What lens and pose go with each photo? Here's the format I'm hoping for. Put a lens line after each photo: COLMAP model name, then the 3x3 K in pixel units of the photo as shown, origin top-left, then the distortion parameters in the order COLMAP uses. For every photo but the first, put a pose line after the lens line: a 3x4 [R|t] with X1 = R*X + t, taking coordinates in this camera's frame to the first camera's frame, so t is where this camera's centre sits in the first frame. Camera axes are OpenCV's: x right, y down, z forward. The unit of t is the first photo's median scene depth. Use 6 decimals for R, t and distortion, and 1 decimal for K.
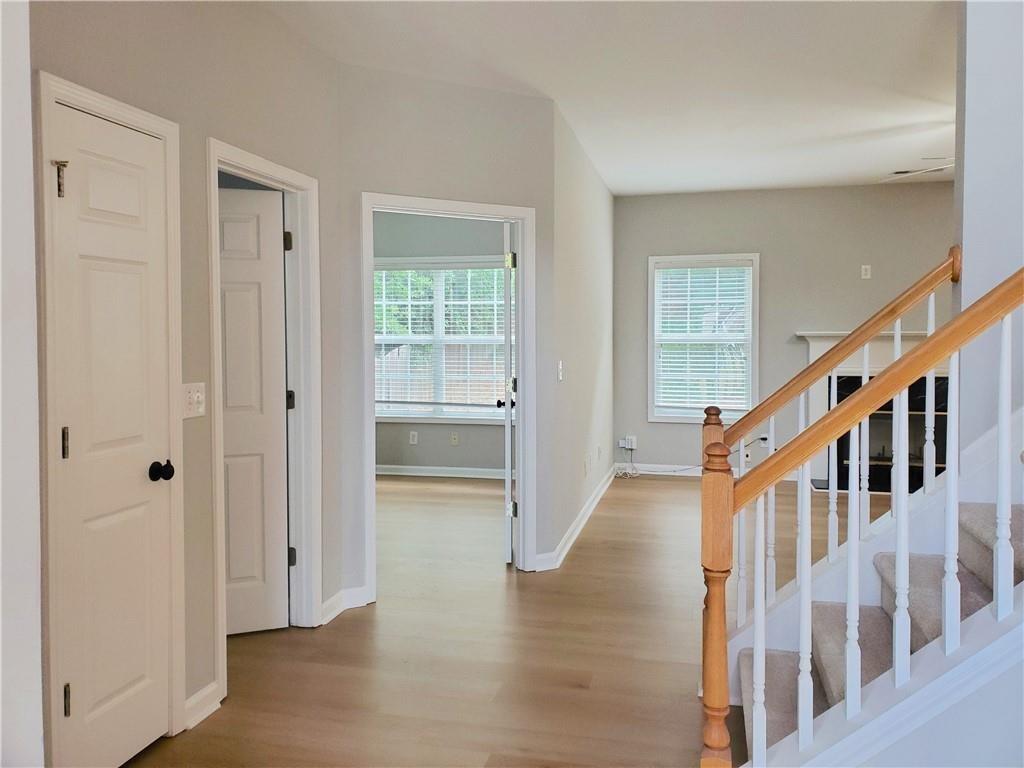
lens RADIAL K [[805.1, 0, 511.8], [0, 805.1, 349.4], [0, 0, 1]] dist [0.042405, -0.083325]
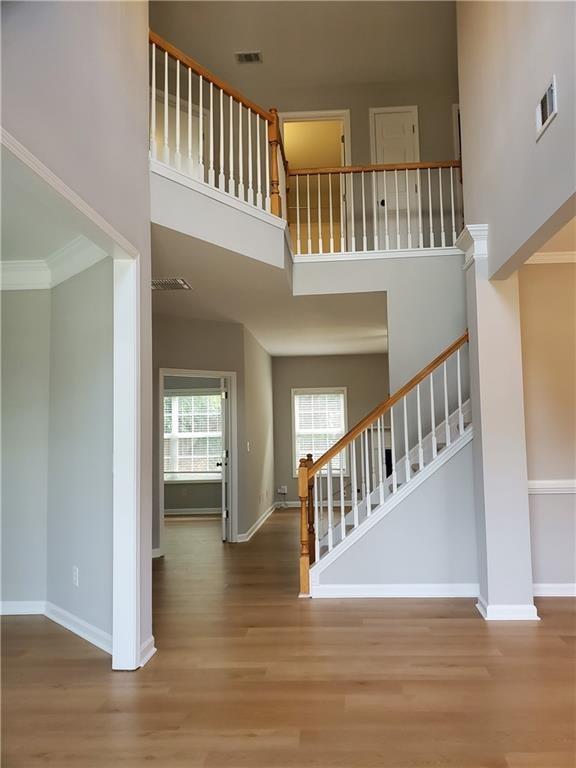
lens RADIAL K [[603.8, 0, 291.4], [0, 603.8, 379.2], [0, 0, 1]] dist [0.042405, -0.083325]
pose [[0.988554, -0.005193, 0.150775, -0.047732], [0.021861, 0.993790, -0.109100, 0.019391], [-0.149273, 0.111148, 0.982529, -0.440282]]
